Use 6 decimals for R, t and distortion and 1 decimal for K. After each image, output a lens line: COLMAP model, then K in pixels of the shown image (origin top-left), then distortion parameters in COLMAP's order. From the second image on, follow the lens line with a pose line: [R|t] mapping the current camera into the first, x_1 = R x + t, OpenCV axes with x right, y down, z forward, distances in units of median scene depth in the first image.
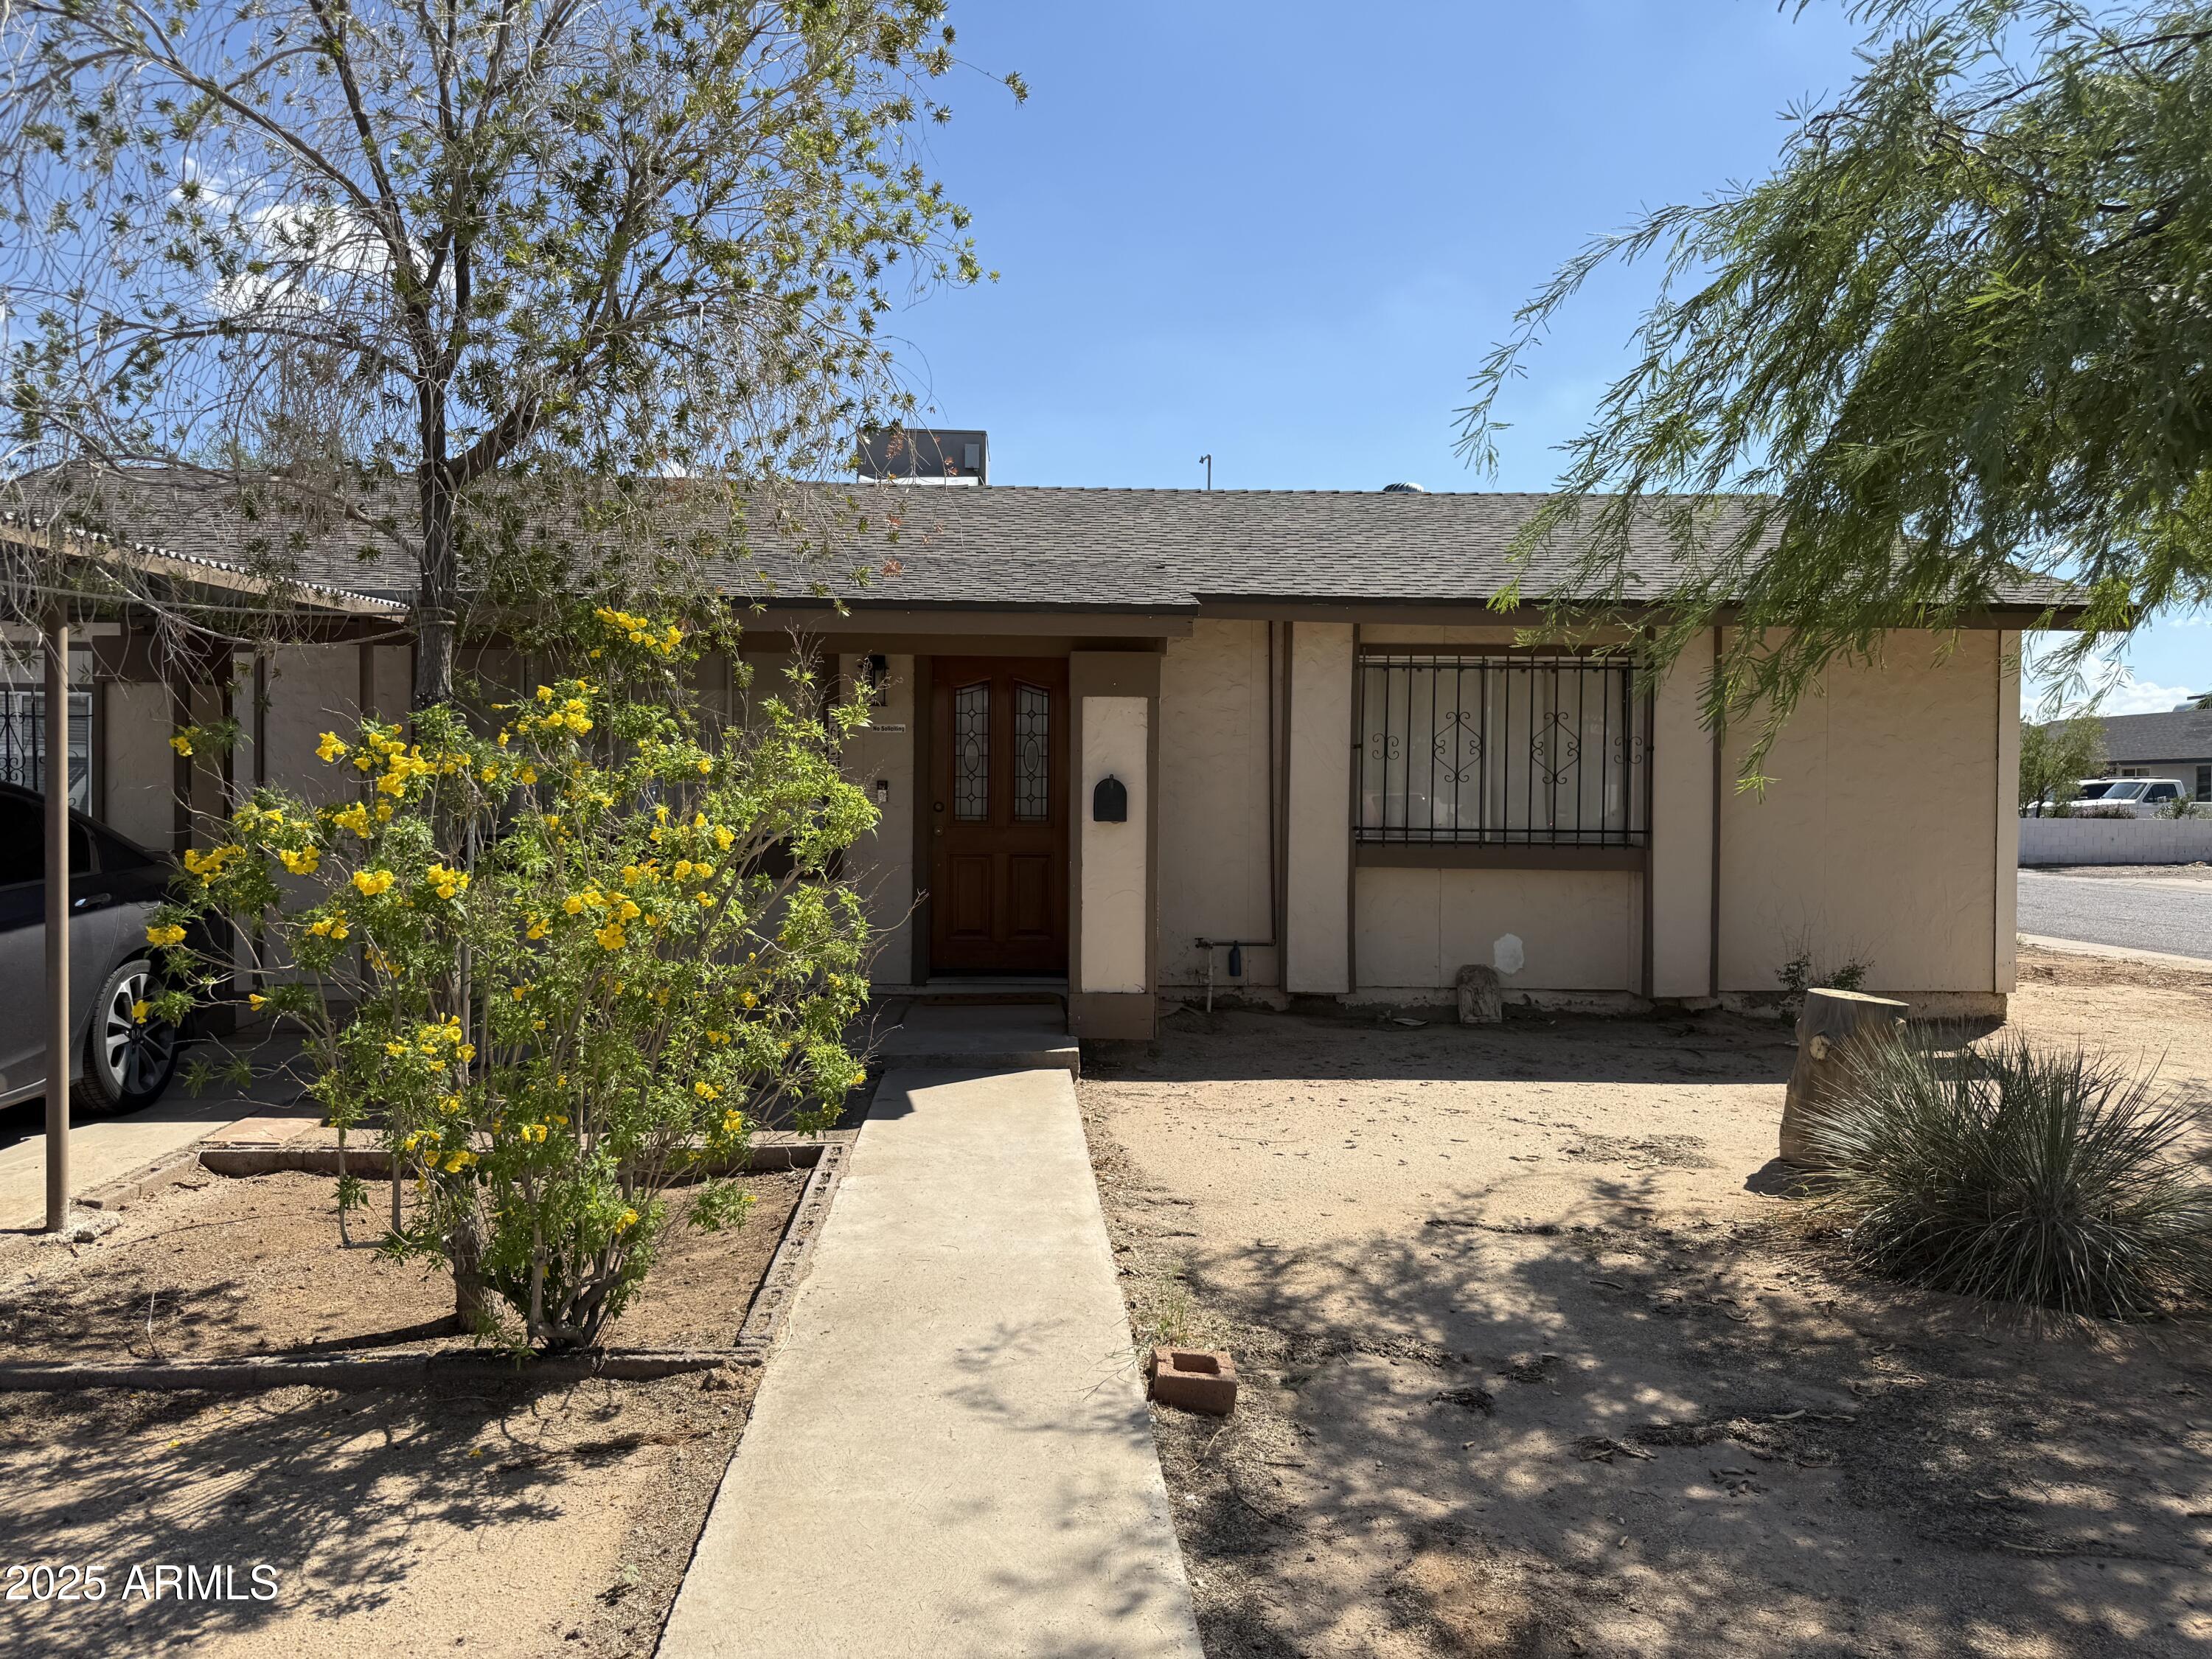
lens RADIAL K [[1568.1, 0, 1106.0], [0, 1568.1, 829.5], [0, 0, 1]] dist [0.004054, -0.000241]
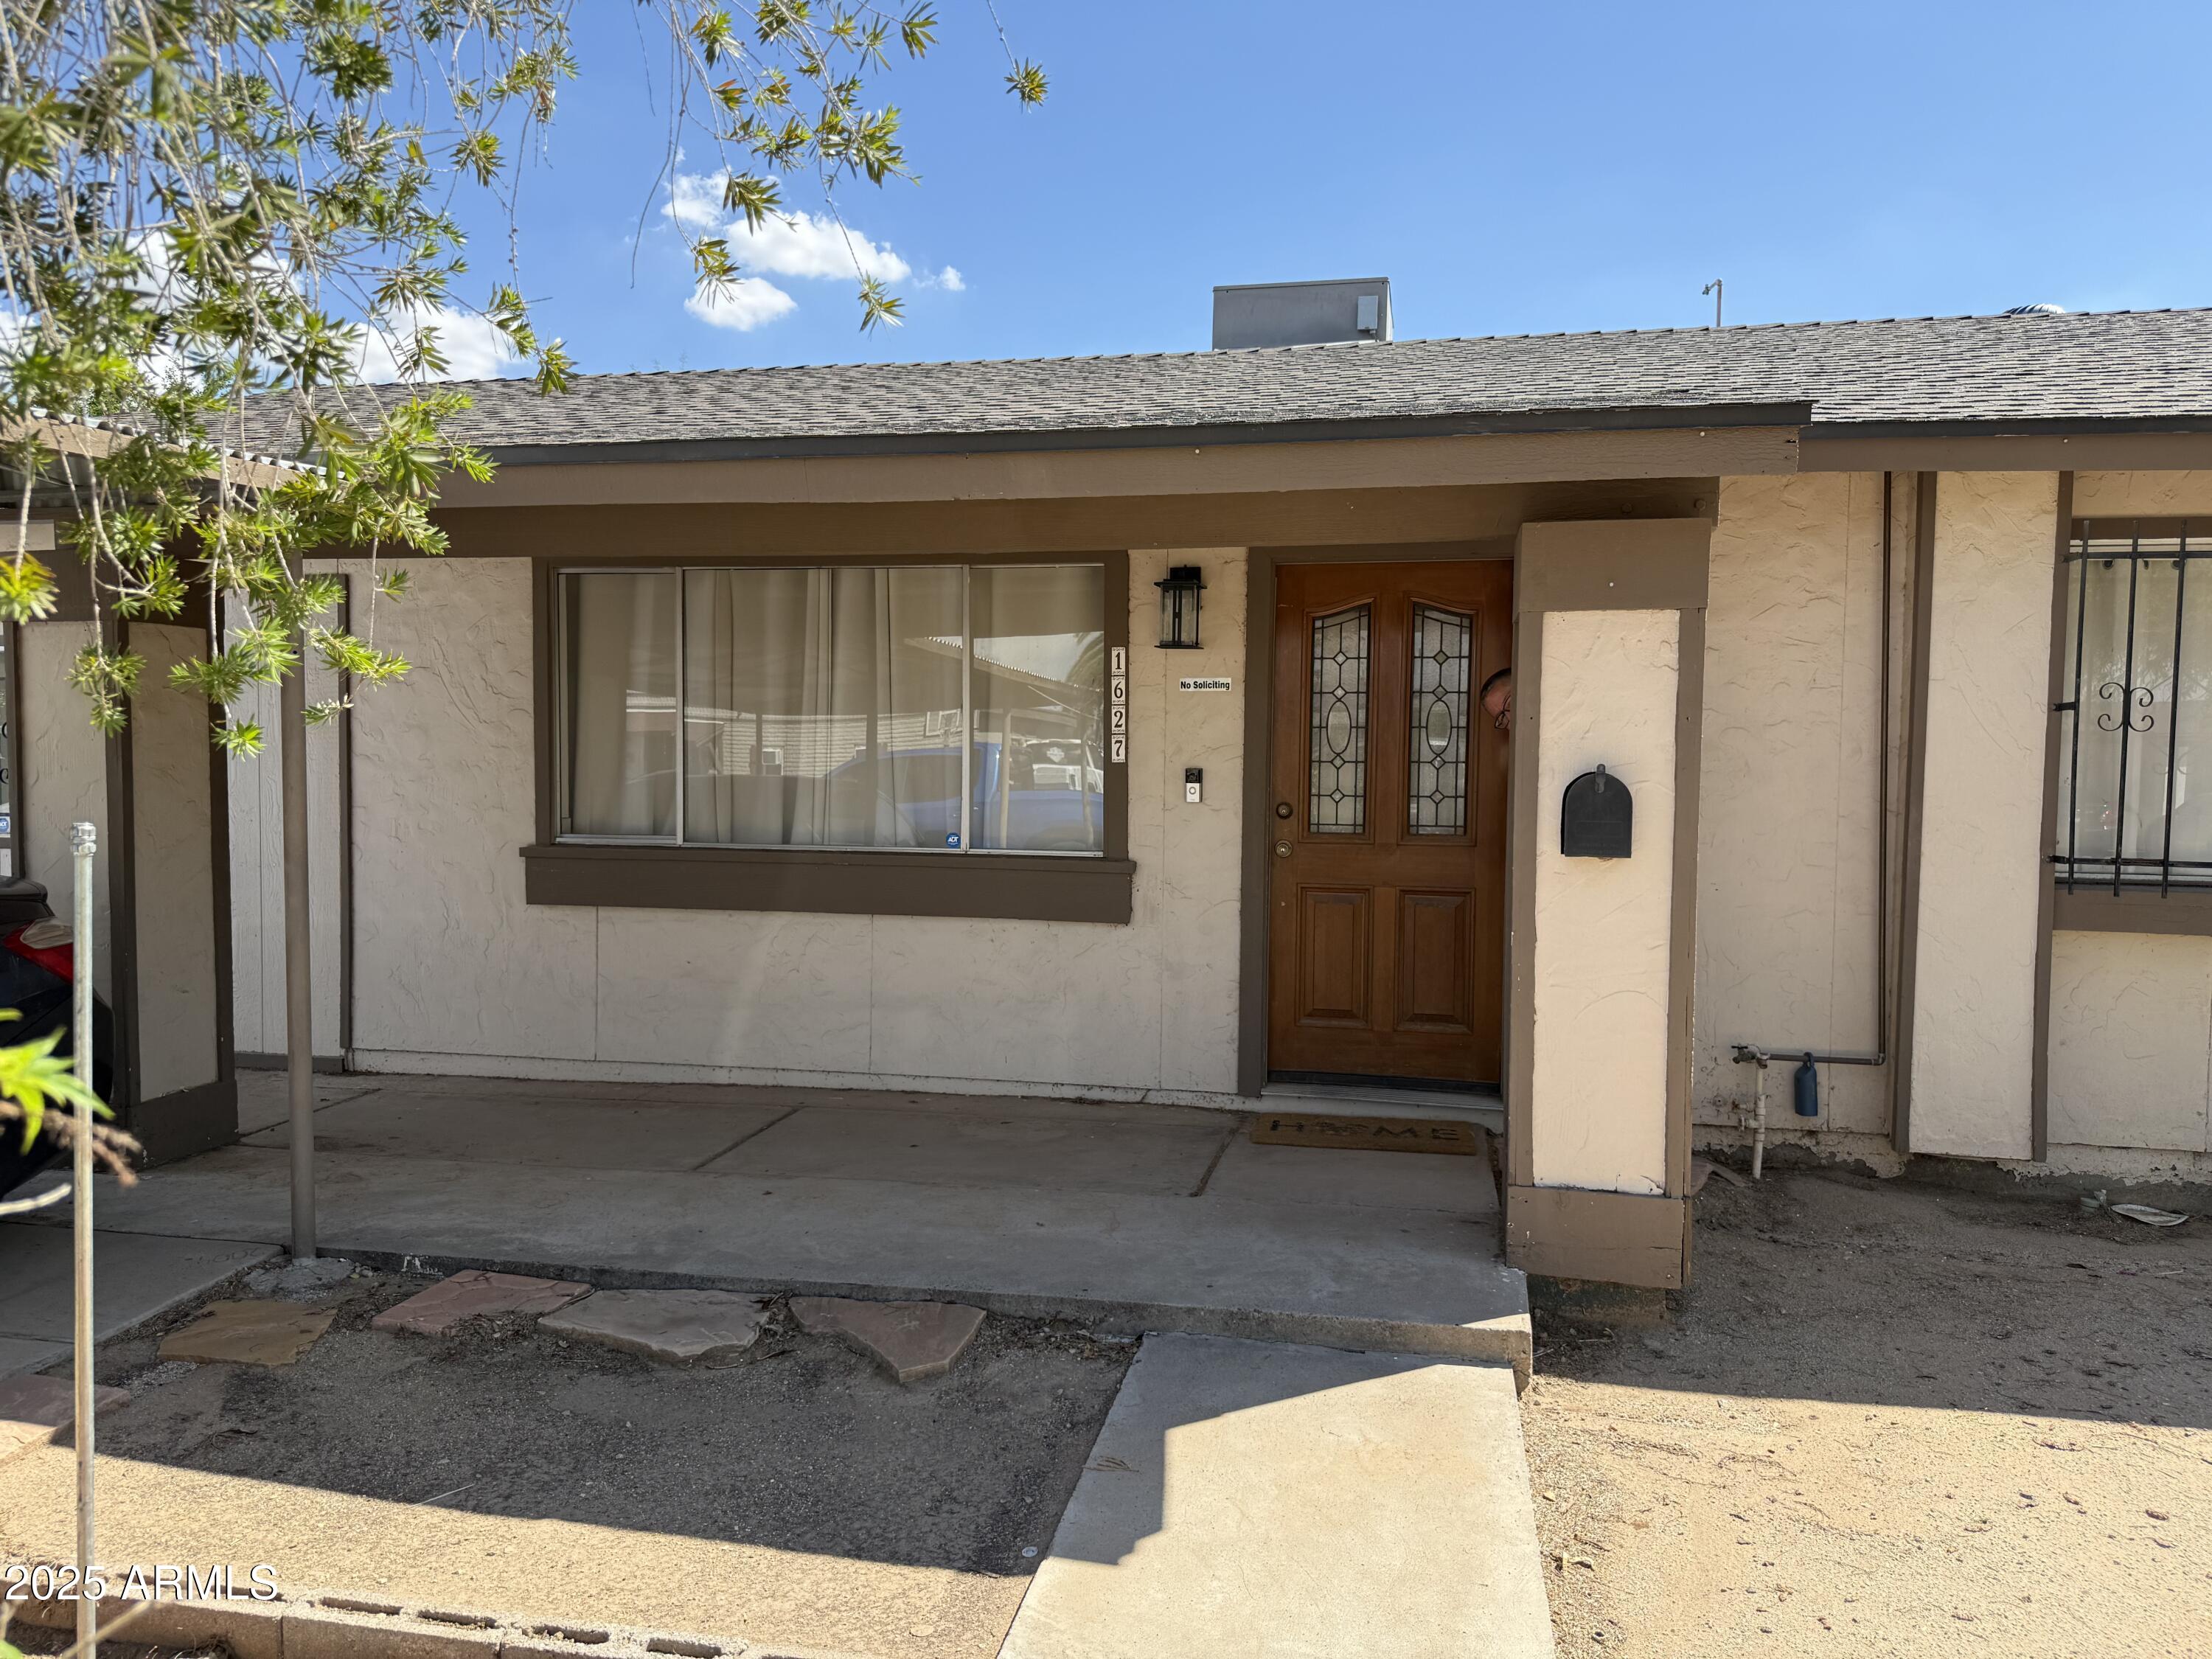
lens RADIAL K [[1549.6, 0, 1114.4], [0, 1549.6, 835.7], [0, 0, 1]] dist [0.178010, -0.378268]
pose [[0.967719, 0.015109, -0.251577, -0.028313], [-0.008516, 0.999592, 0.027276, -0.034041], [0.251887, -0.024253, 0.967453, 0.644979]]
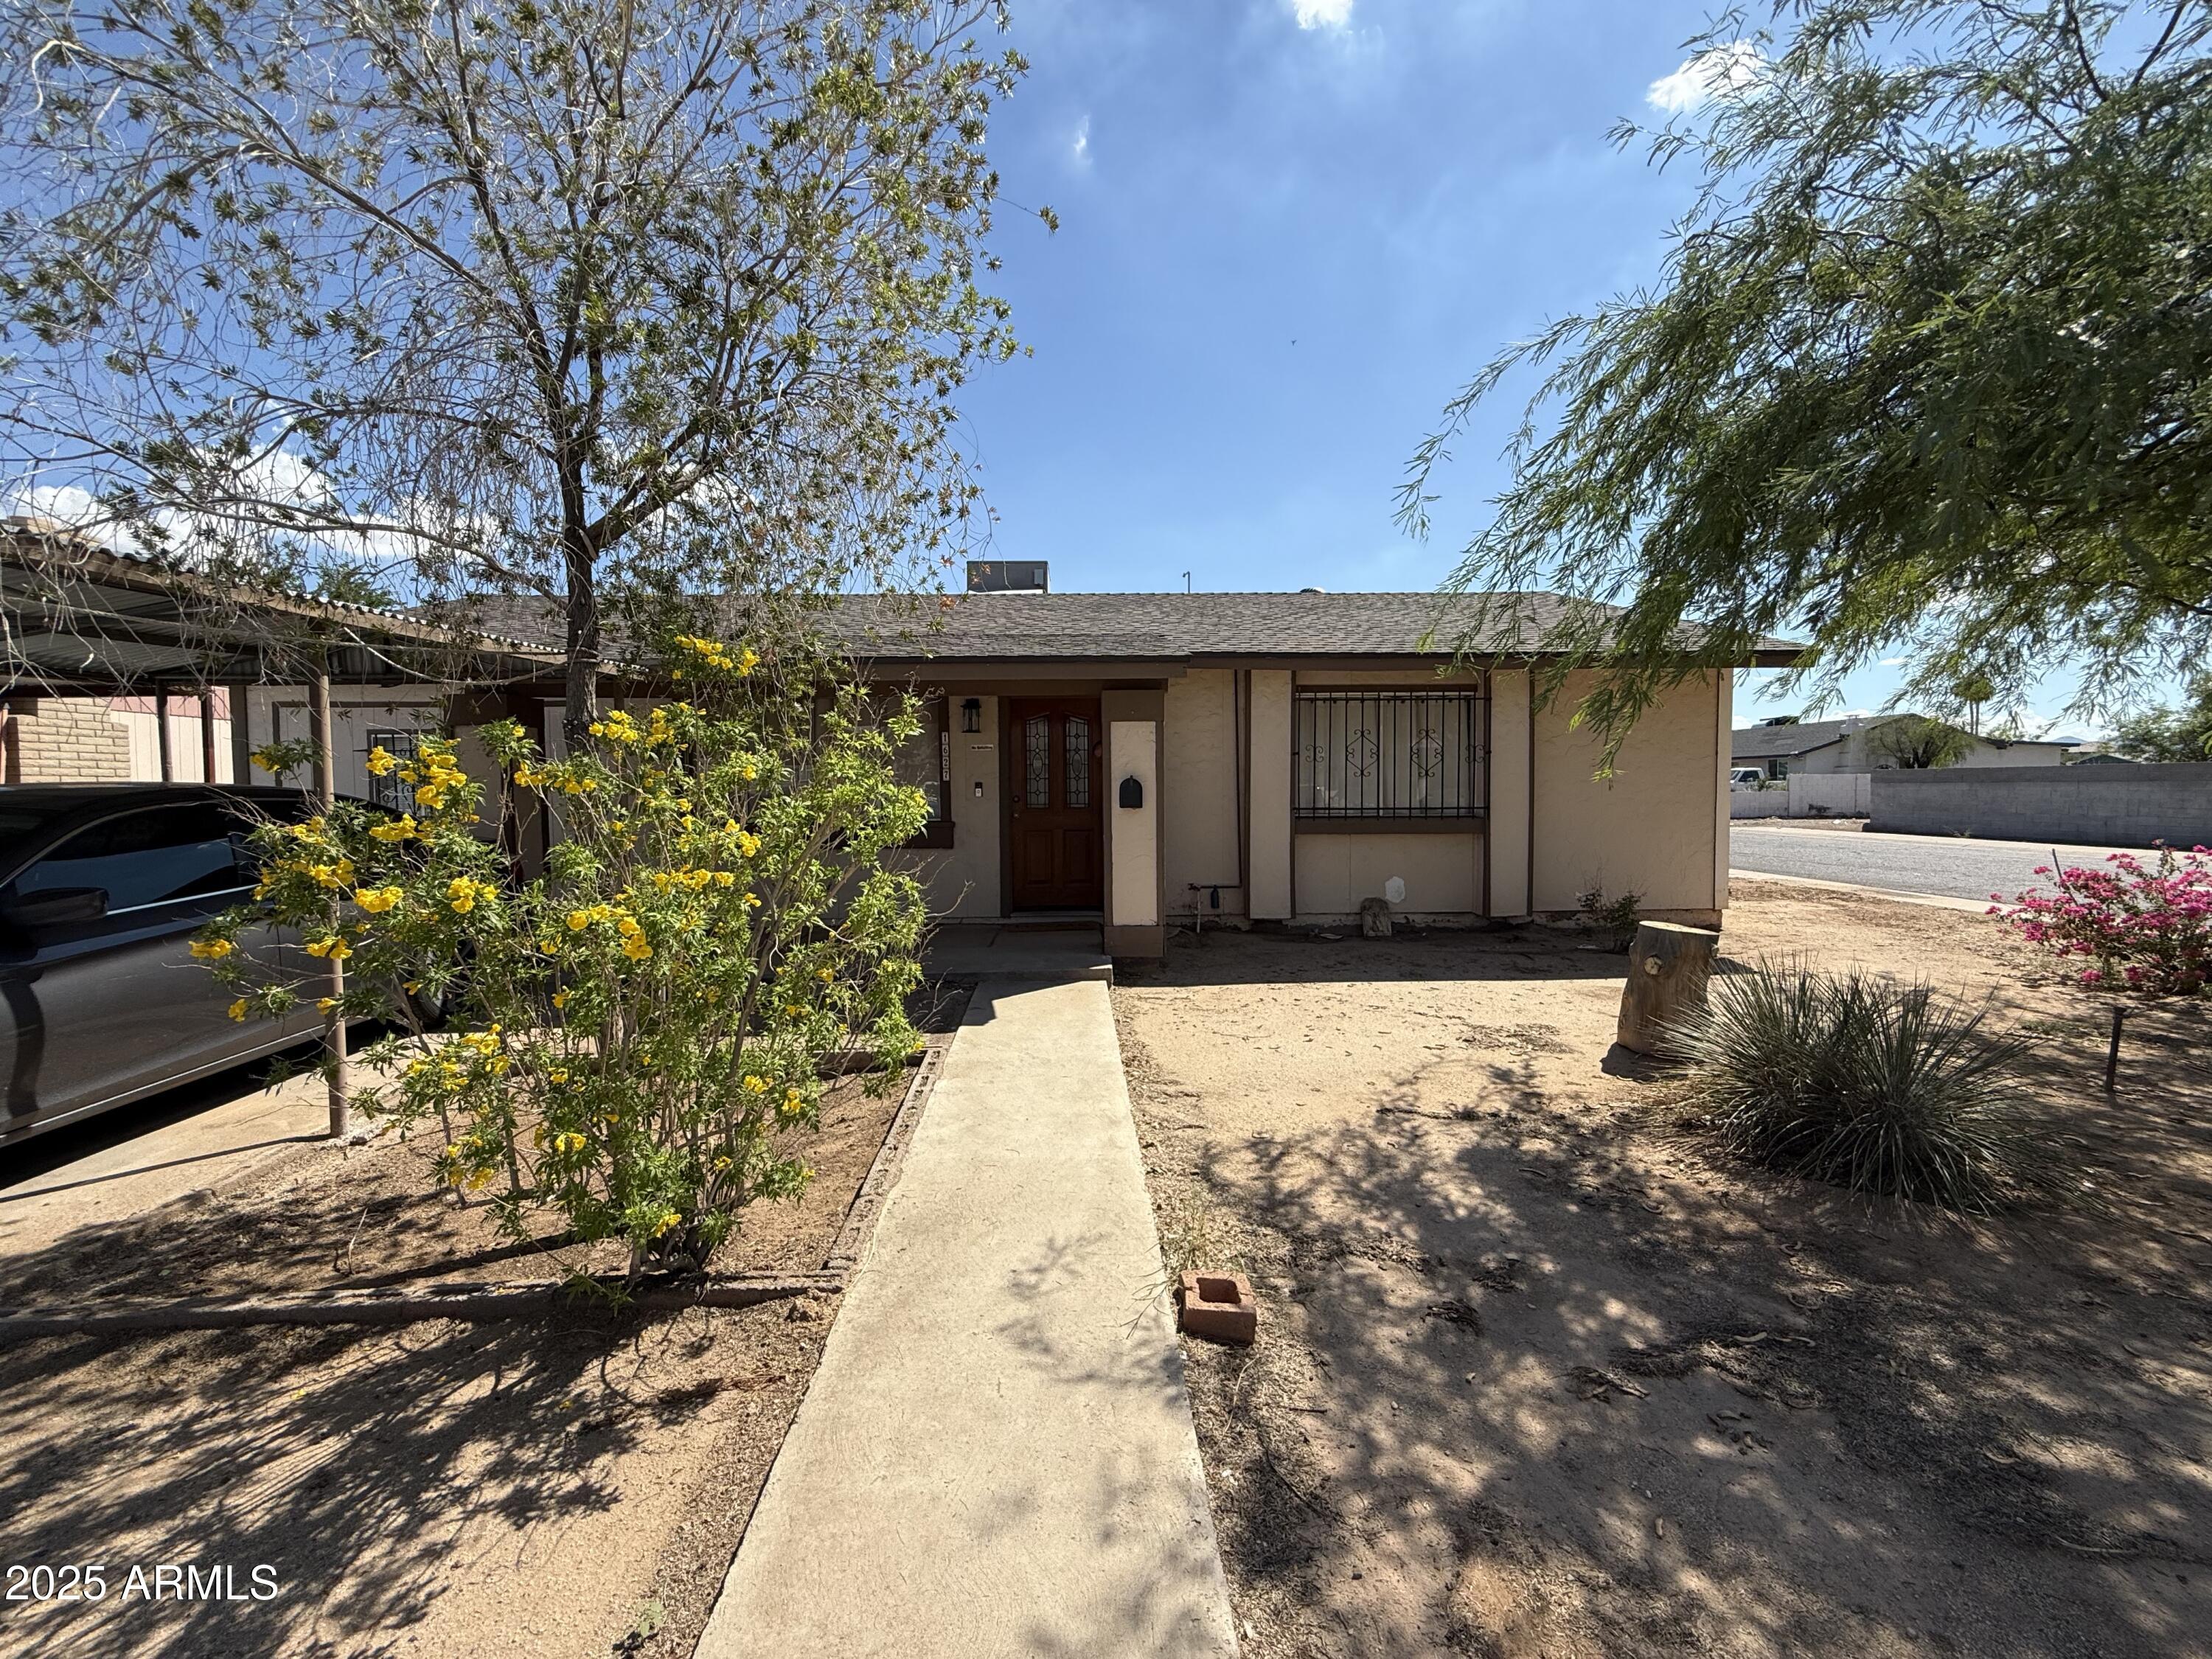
lens RADIAL K [[890.7, 0, 1106.0], [0, 890.7, 829.5], [0, 0, 1]] dist [-0.000687, 0.000162]
pose [[0.999604, -0.016585, -0.022738, -0.003036], [0.017126, 0.999570, 0.023816, -0.007409], [0.022333, -0.024196, 0.999458, 0.239035]]
